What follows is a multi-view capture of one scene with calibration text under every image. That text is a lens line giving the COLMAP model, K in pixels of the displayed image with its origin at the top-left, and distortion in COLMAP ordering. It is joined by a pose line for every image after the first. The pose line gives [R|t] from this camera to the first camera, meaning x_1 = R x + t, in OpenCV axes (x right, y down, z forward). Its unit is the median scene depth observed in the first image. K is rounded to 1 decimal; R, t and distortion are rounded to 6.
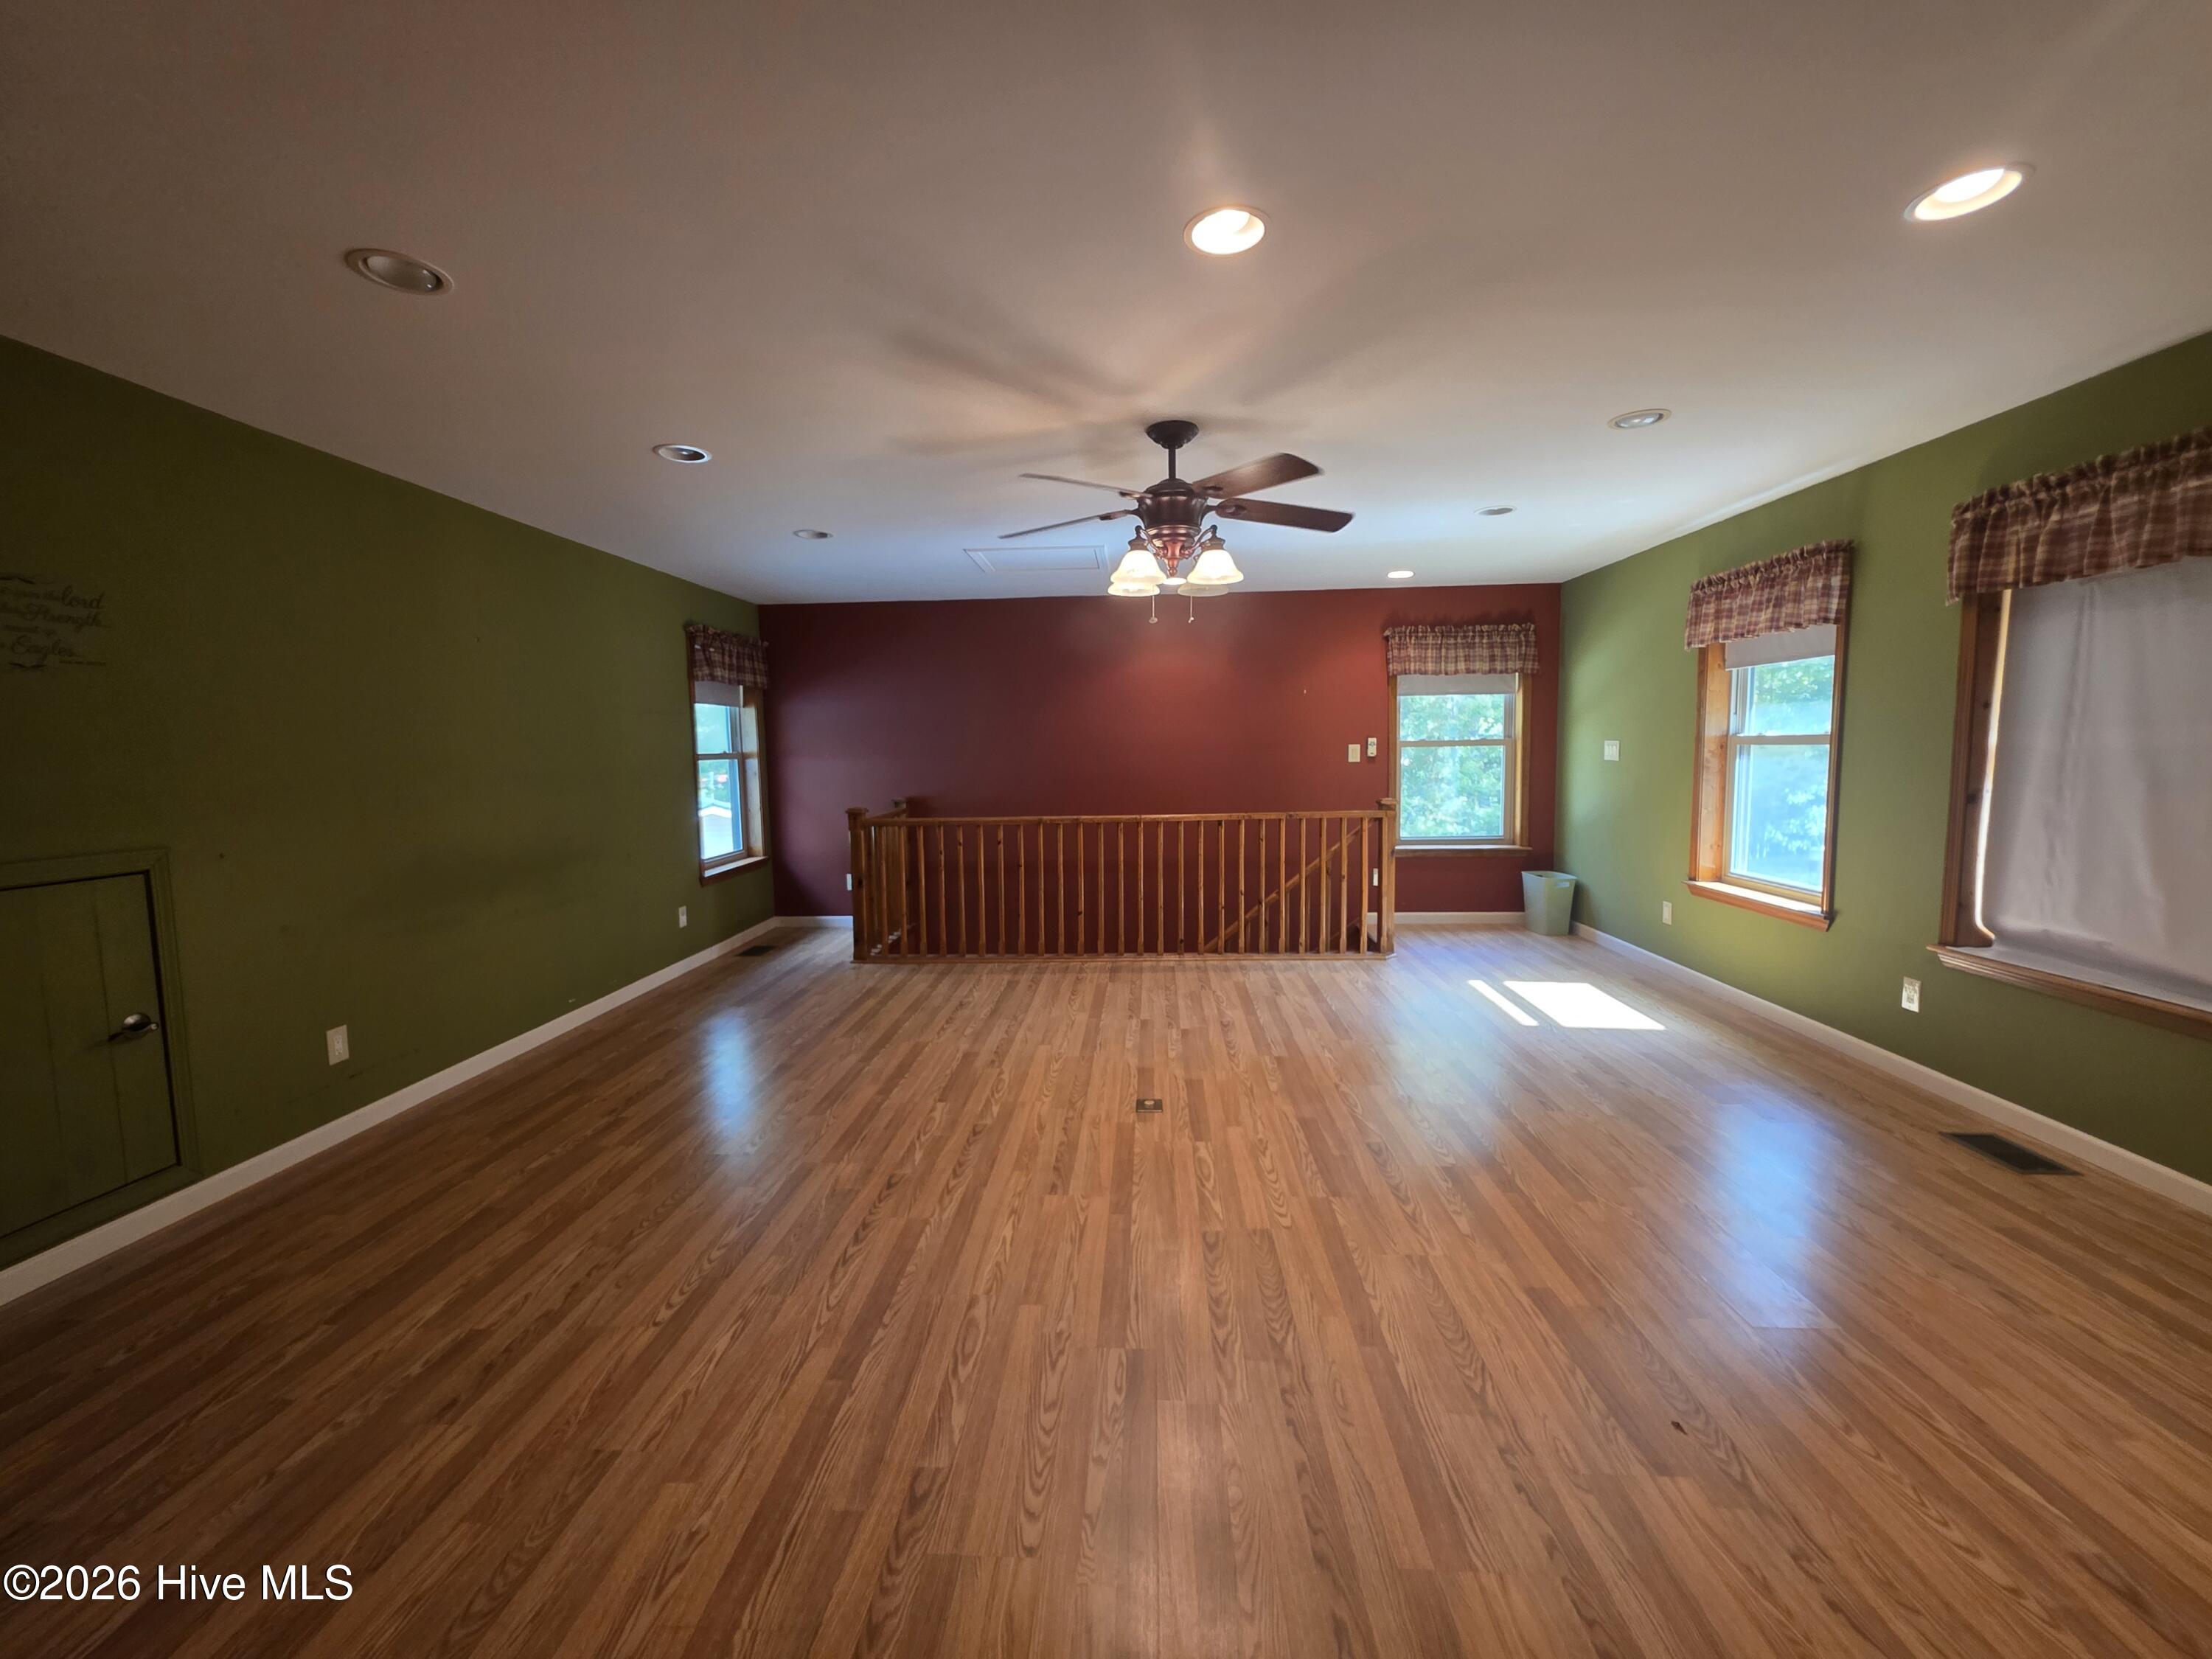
lens RADIAL K [[896.3, 0, 1091.1], [0, 896.3, 820.1], [0, 0, 1]] dist [0.008157, -0.000630]
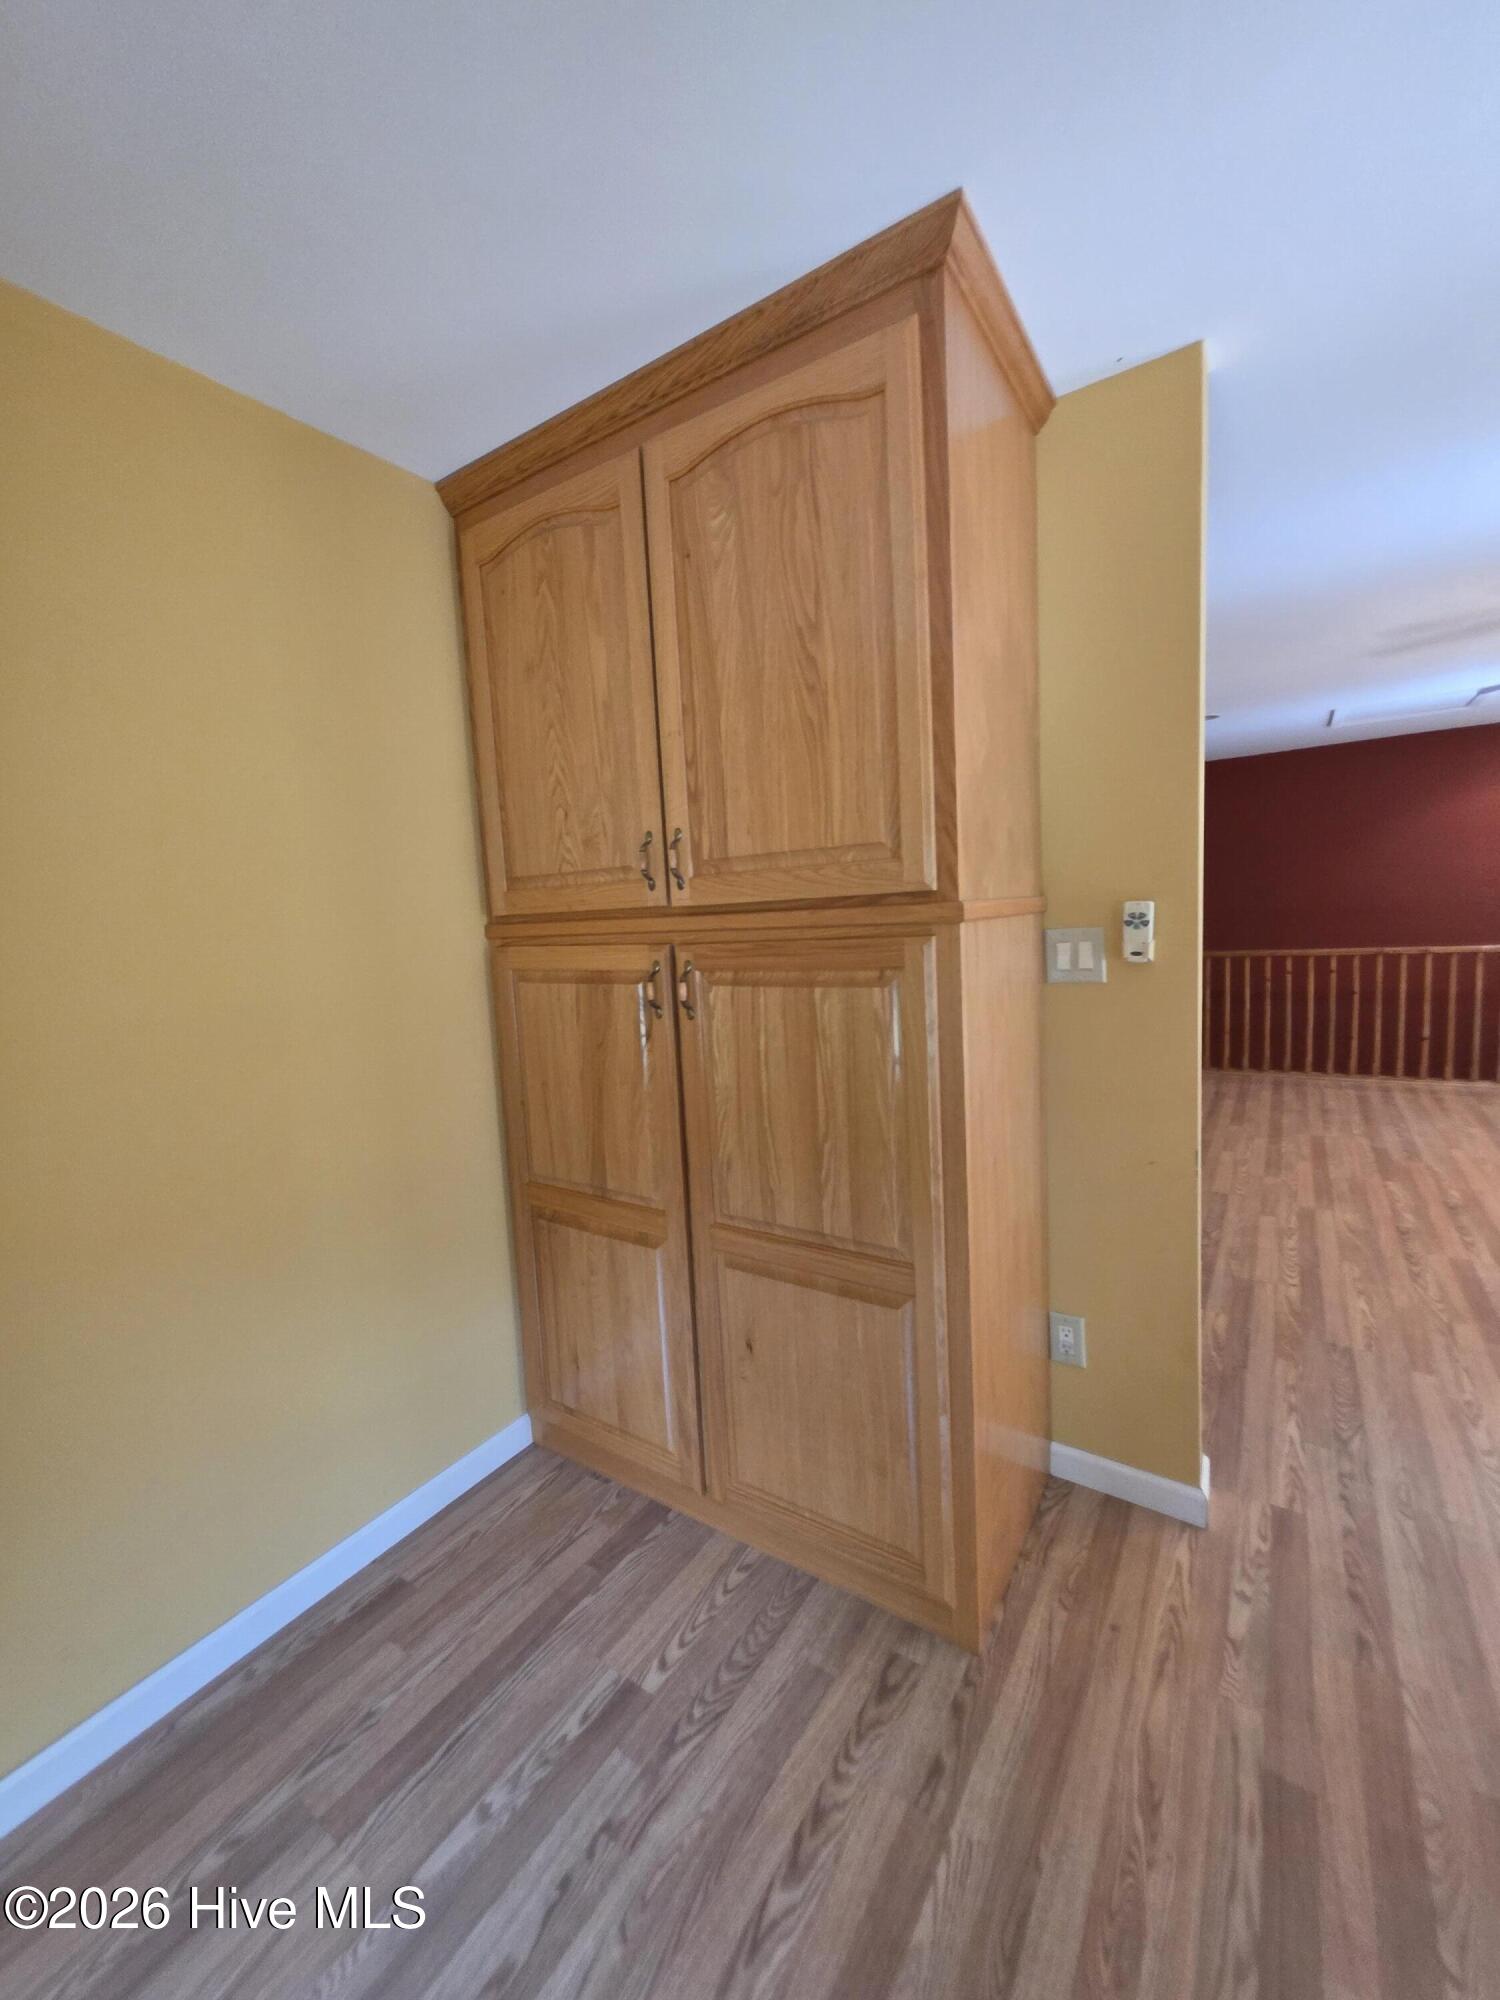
lens RADIAL K [[810.4, 0, 764.8], [0, 810.4, 990.1], [0, 0, 1]] dist [0.008157, -0.000630]
pose [[0.875309, 0.021202, -0.483099, -0.356133], [-0.002641, 0.999233, 0.039068, 0.016343], [0.483556, -0.032921, 0.874694, -0.332507]]
